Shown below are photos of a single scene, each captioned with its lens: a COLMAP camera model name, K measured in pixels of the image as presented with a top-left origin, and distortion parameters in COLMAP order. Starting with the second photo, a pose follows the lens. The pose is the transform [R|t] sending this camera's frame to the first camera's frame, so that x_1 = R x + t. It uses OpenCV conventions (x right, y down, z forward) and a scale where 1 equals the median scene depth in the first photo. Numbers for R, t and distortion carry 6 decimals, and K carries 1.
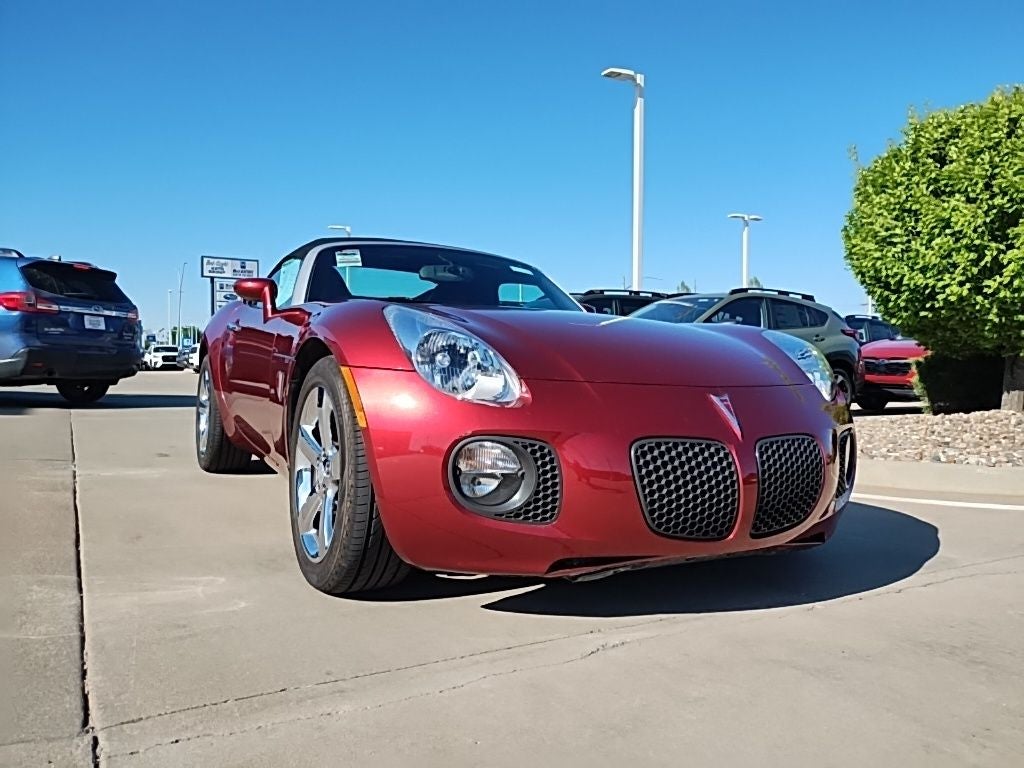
lens RADIAL K [[760.9, 0, 512.0], [0, 760.9, 384.0], [0, 0, 1]] dist [0.040588, -0.050690]
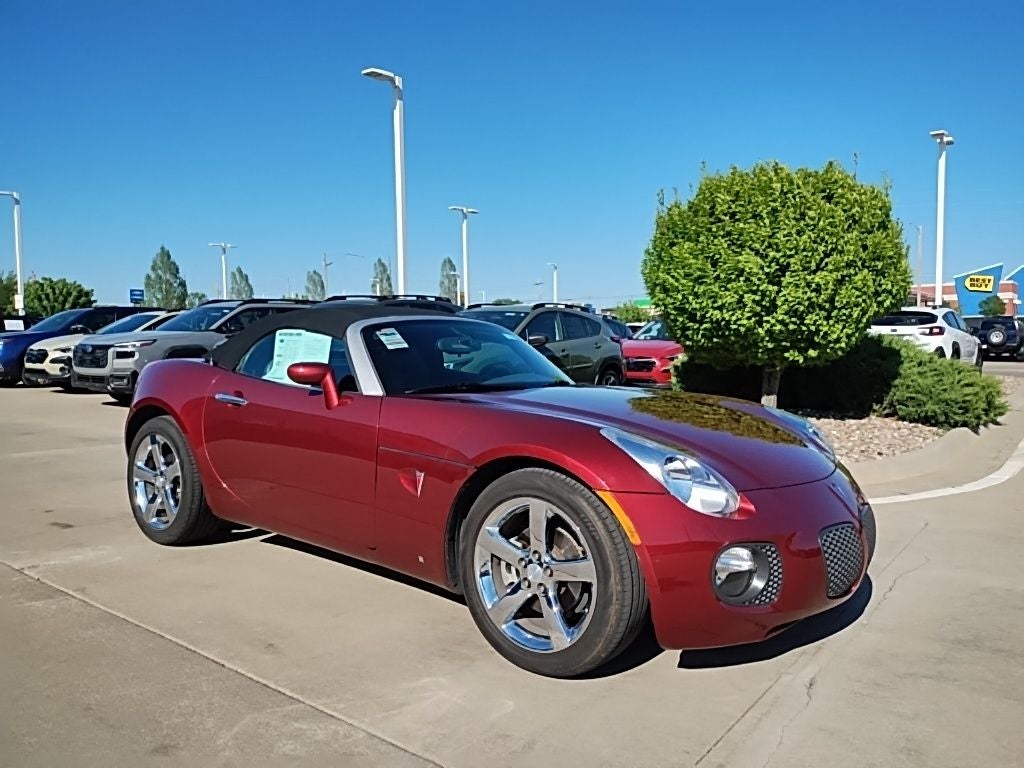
lens RADIAL K [[752.4, 0, 512.0], [0, 752.4, 384.0], [0, 0, 1]] dist [0.054791, -0.054410]
pose [[0.921196, -0.037156, 0.387321, -0.261310], [0.023932, 0.998956, 0.038911, -0.078160], [-0.388363, -0.026575, 0.921123, -0.009391]]
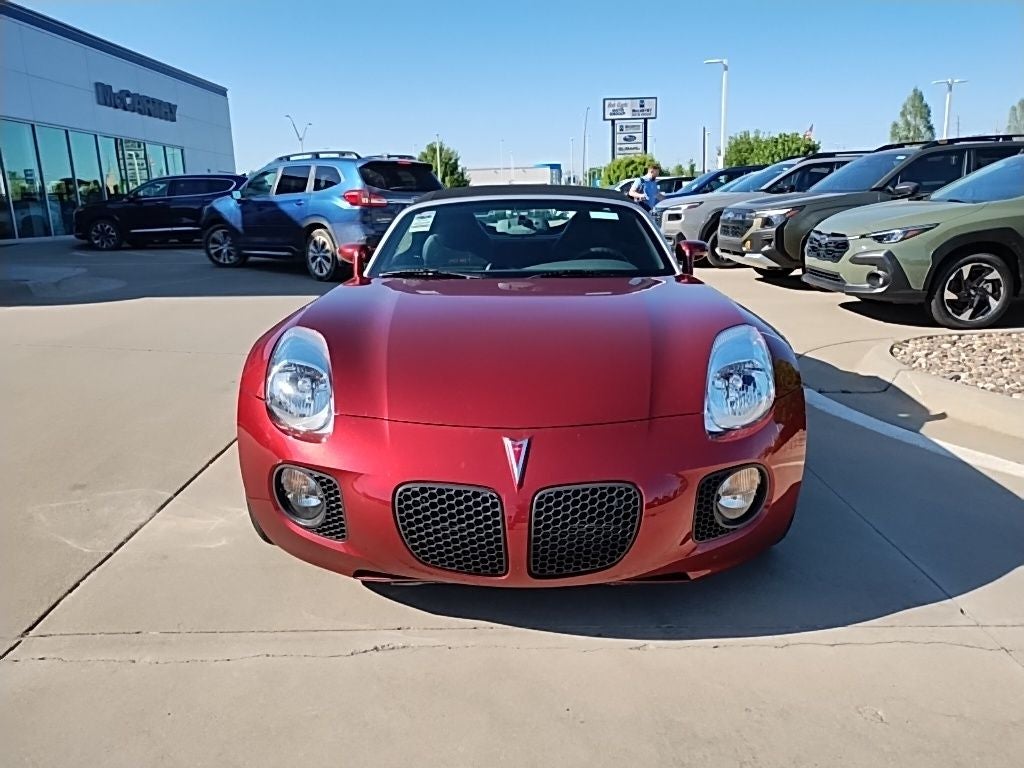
lens RADIAL K [[752.4, 0, 512.0], [0, 752.4, 384.0], [0, 0, 1]] dist [0.054791, -0.054410]
pose [[0.874184, 0.086132, -0.477895, 0.247167], [0.016766, 0.978203, 0.206973, -0.089154], [0.485305, -0.188945, 0.853685, 0.050571]]
